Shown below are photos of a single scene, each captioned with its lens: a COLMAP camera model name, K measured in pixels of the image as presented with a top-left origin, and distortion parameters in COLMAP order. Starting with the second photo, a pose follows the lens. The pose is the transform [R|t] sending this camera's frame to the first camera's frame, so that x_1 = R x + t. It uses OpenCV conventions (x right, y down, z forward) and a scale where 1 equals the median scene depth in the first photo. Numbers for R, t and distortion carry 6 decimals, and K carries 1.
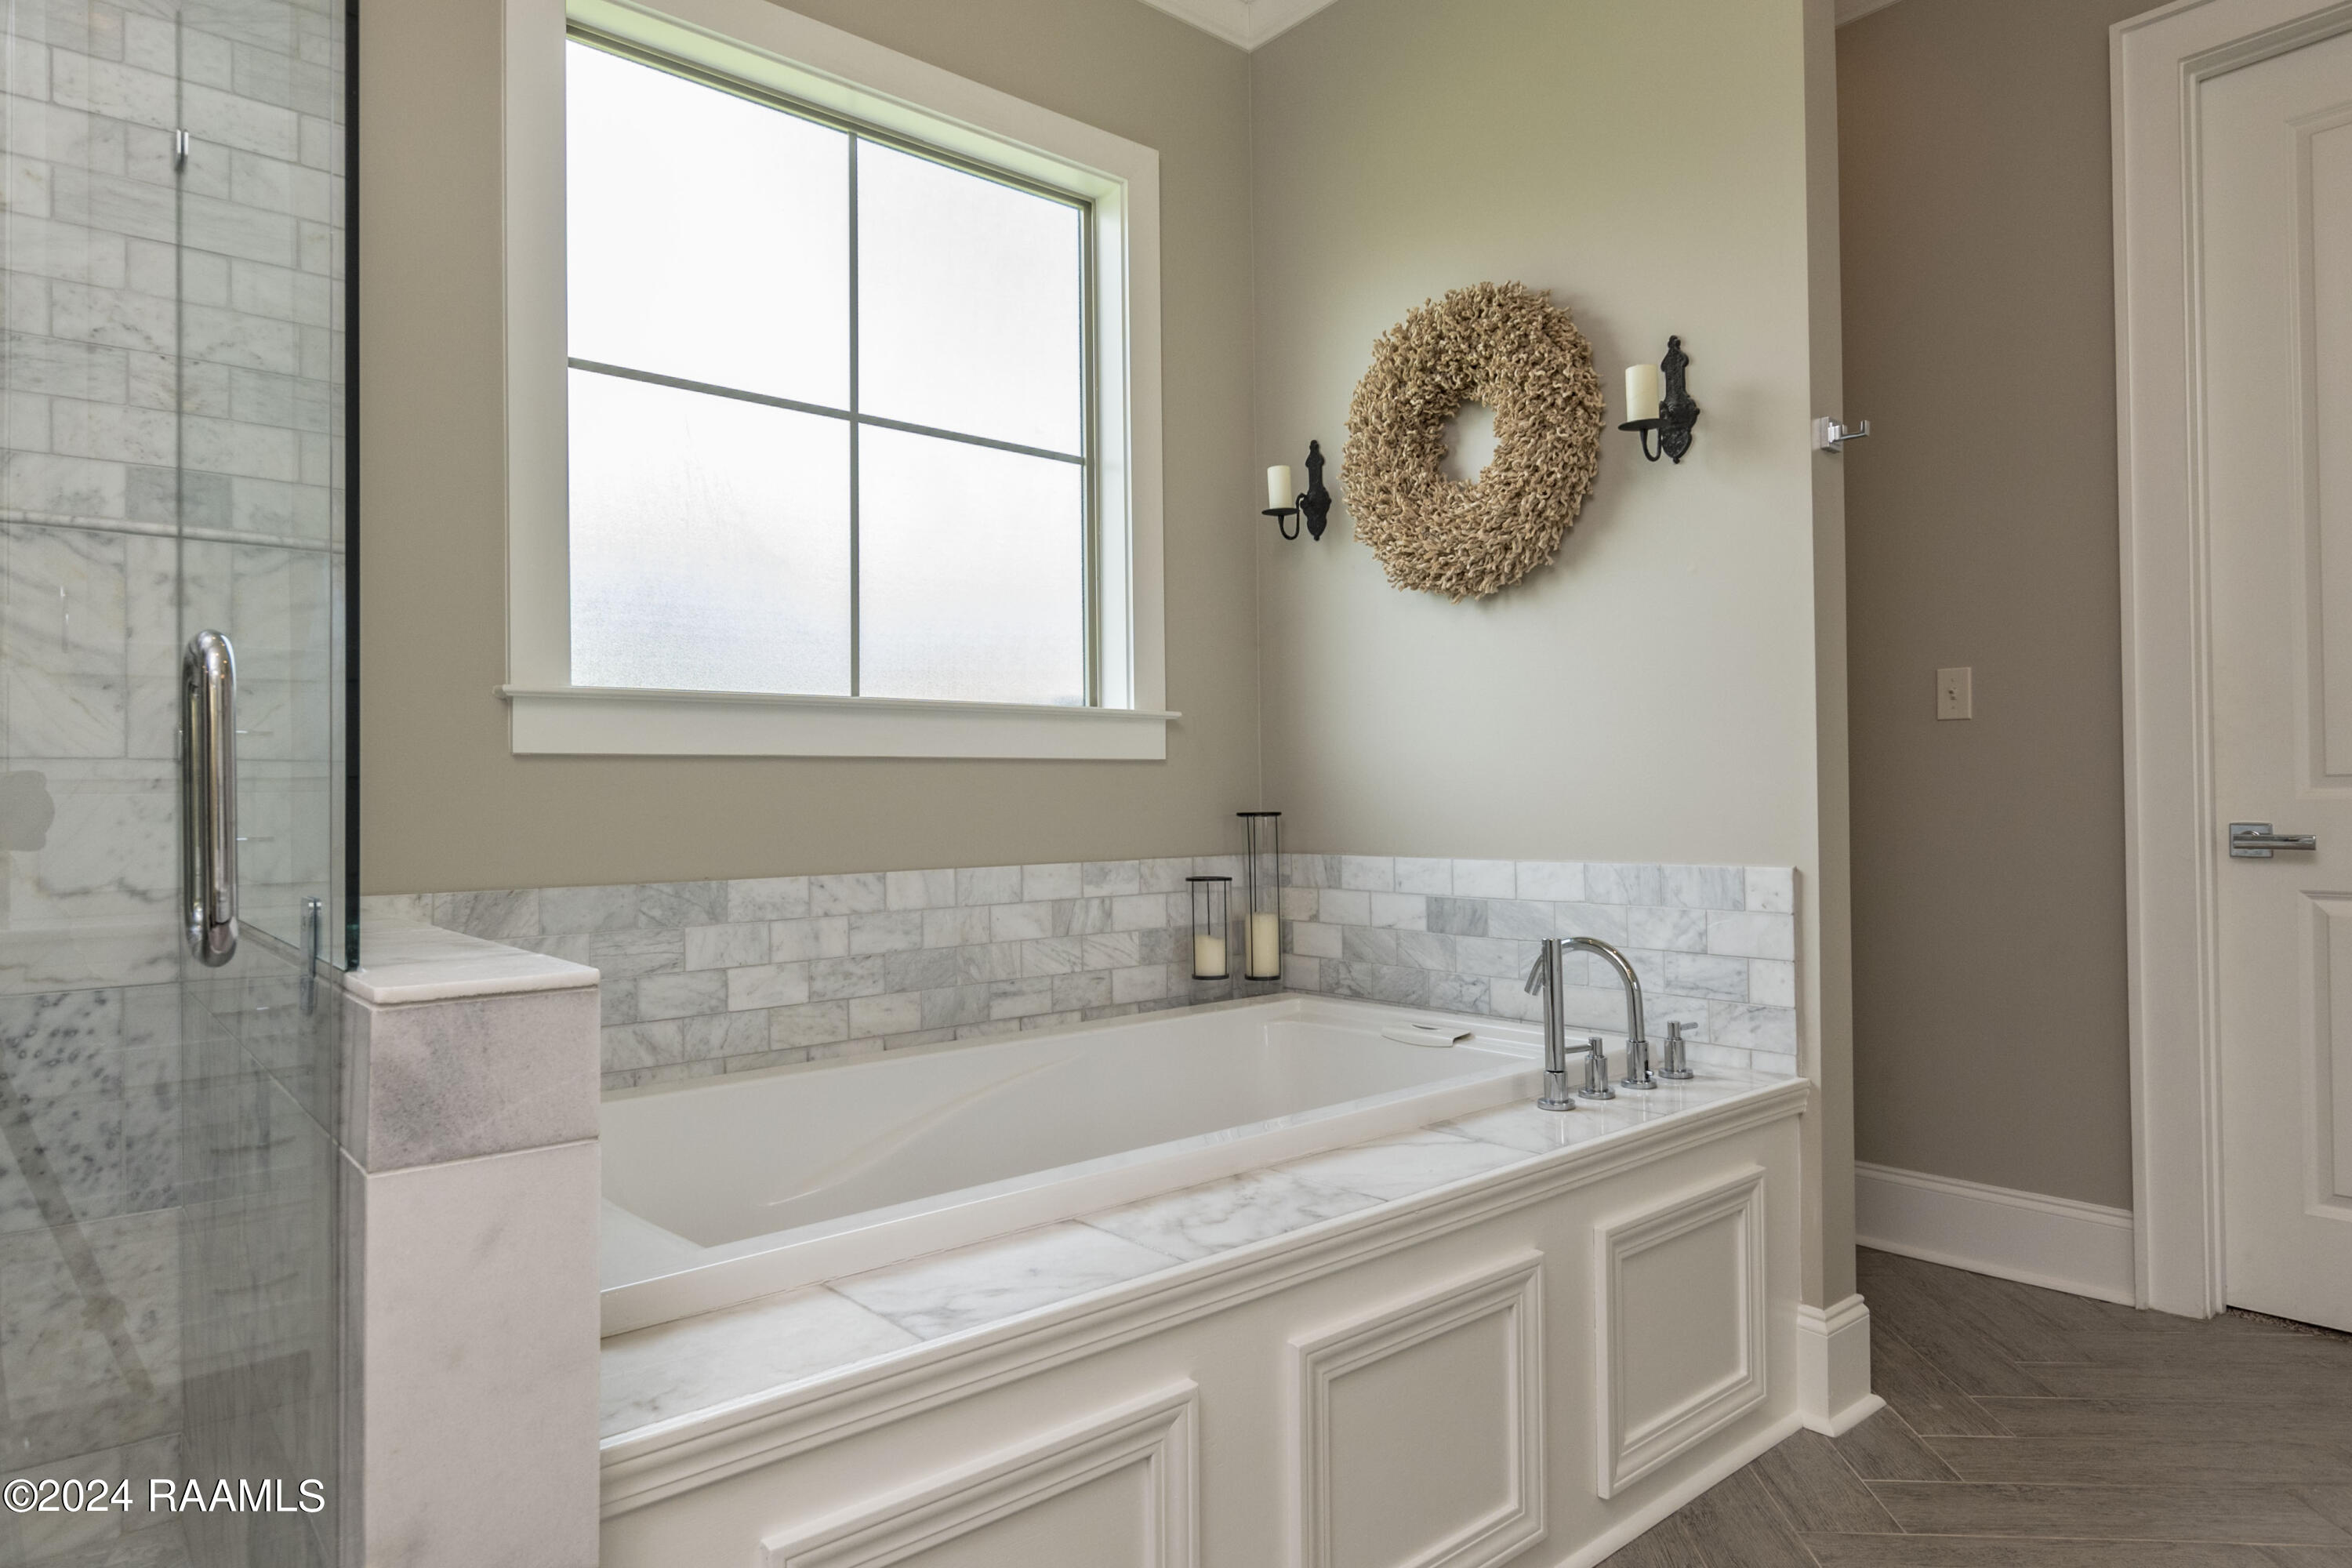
lens RADIAL K [[1352.7, 0, 1173.6], [0, 1352.7, 780.1], [0, 0, 1]] dist [0.013824, -0.001178]
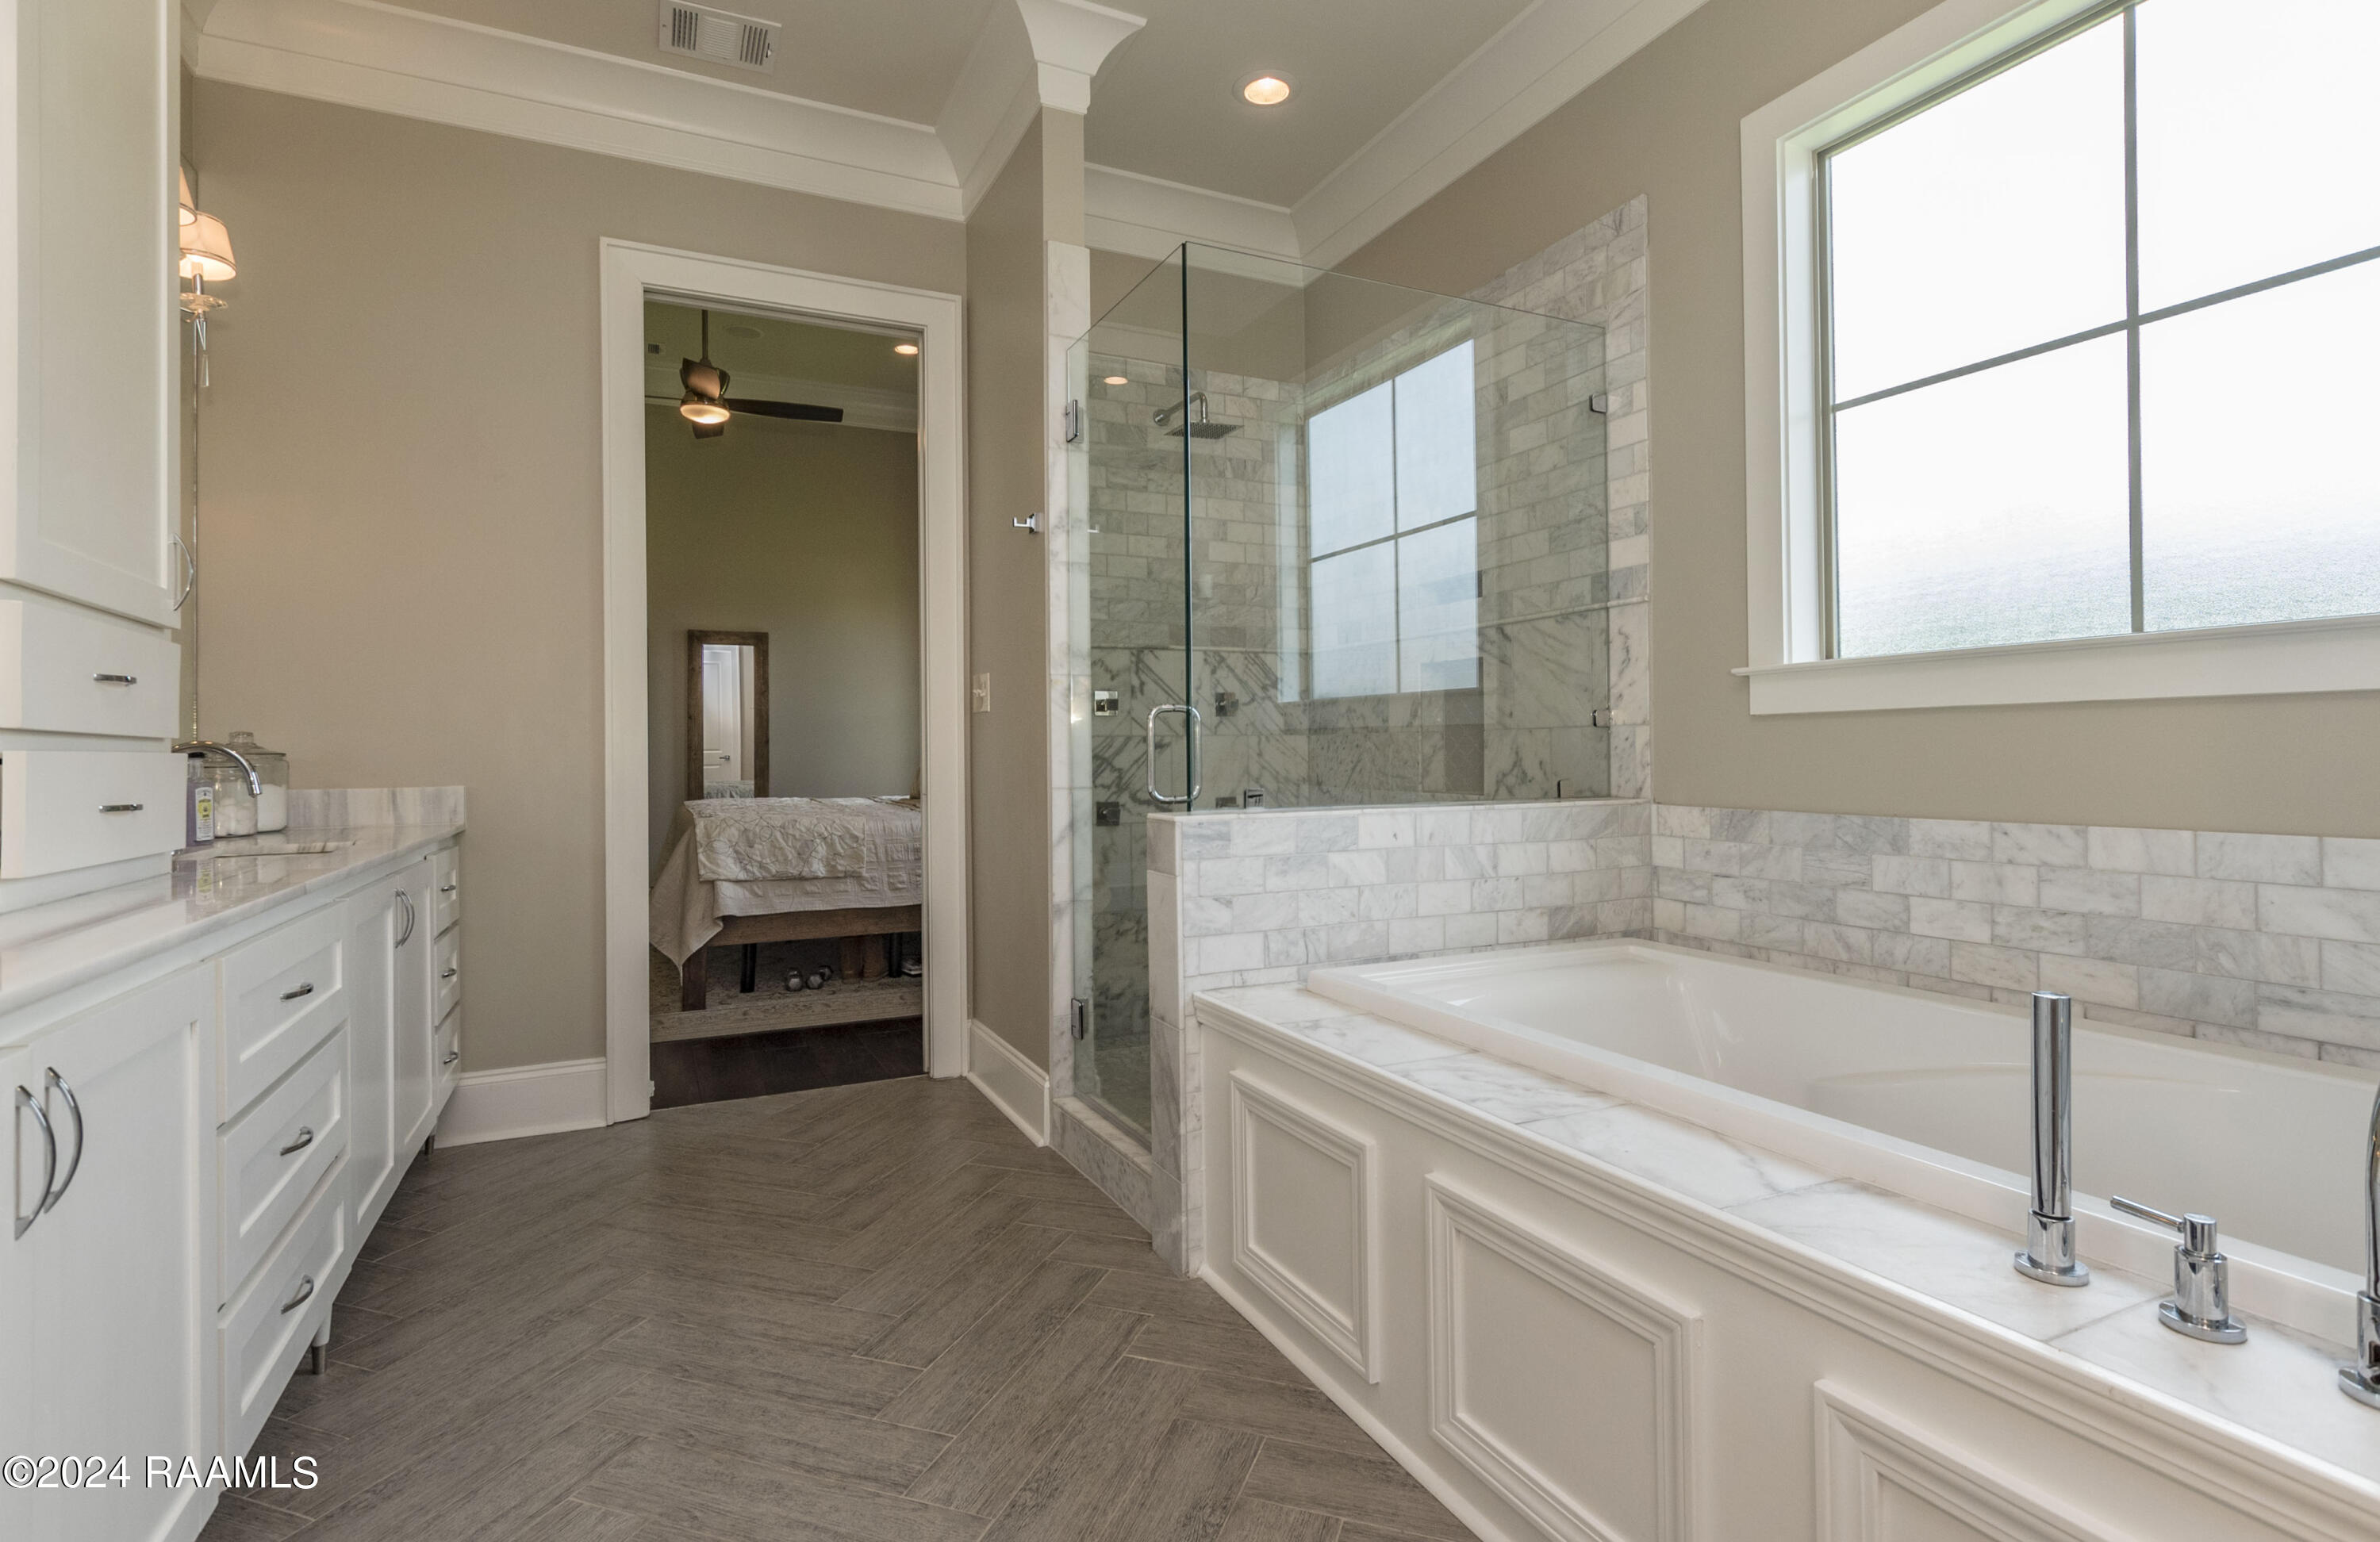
lens RADIAL K [[1162.9, 0, 1187.4], [0, 1162.9, 752.2], [0, 0, 1]] dist [-0.017707, 0.000034]
pose [[-0.262049, 0.013421, -0.964961, 0.766954], [0.025665, 0.999647, 0.006933, -0.003808], [0.964713, -0.022949, -0.262300, 0.672597]]
